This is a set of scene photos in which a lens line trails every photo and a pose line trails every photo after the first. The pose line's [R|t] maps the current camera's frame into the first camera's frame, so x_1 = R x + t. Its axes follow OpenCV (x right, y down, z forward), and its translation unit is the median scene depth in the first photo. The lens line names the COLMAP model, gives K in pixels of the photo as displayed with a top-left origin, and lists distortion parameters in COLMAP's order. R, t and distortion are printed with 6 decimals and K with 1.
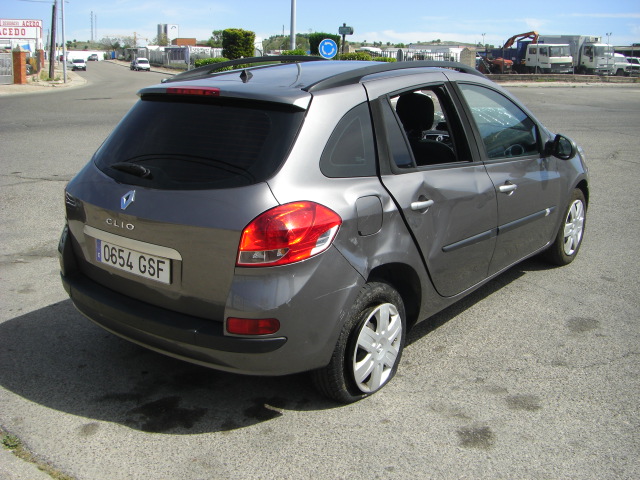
lens RADIAL K [[718.6, 0, 318.4], [0, 718.6, 241.4], [0, 0, 1]] dist [-0.137141, 0.000000]
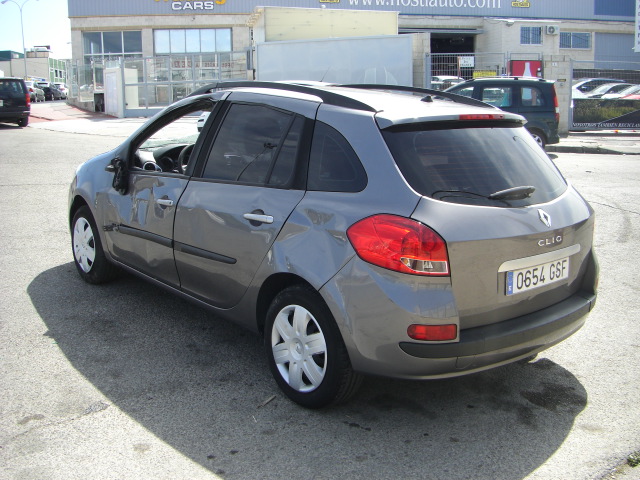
lens RADIAL K [[718.6, 0, 319.8], [0, 718.6, 241.4], [0, 0, 1]] dist [-0.137141, 0.000000]
pose [[0.204305, -0.221704, 0.953471, -0.096385], [0.247230, 0.954126, 0.168881, -0.020383], [-0.947173, 0.201224, 0.249745, 0.075231]]
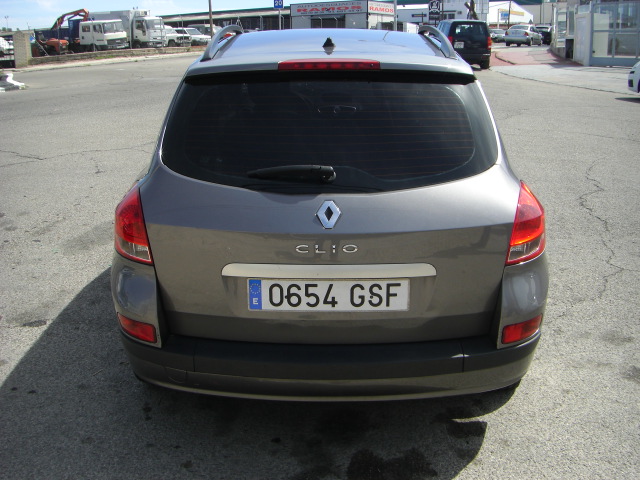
lens RADIAL K [[718.6, 0, 317.1], [0, 718.6, 238.0], [0, 0, 1]] dist [-0.137141, 0.000000]
pose [[0.798983, -0.191180, 0.570155, -0.050018], [0.176997, 0.980883, 0.080869, -0.006860], [-0.574716, 0.036303, 0.817547, 0.028421]]
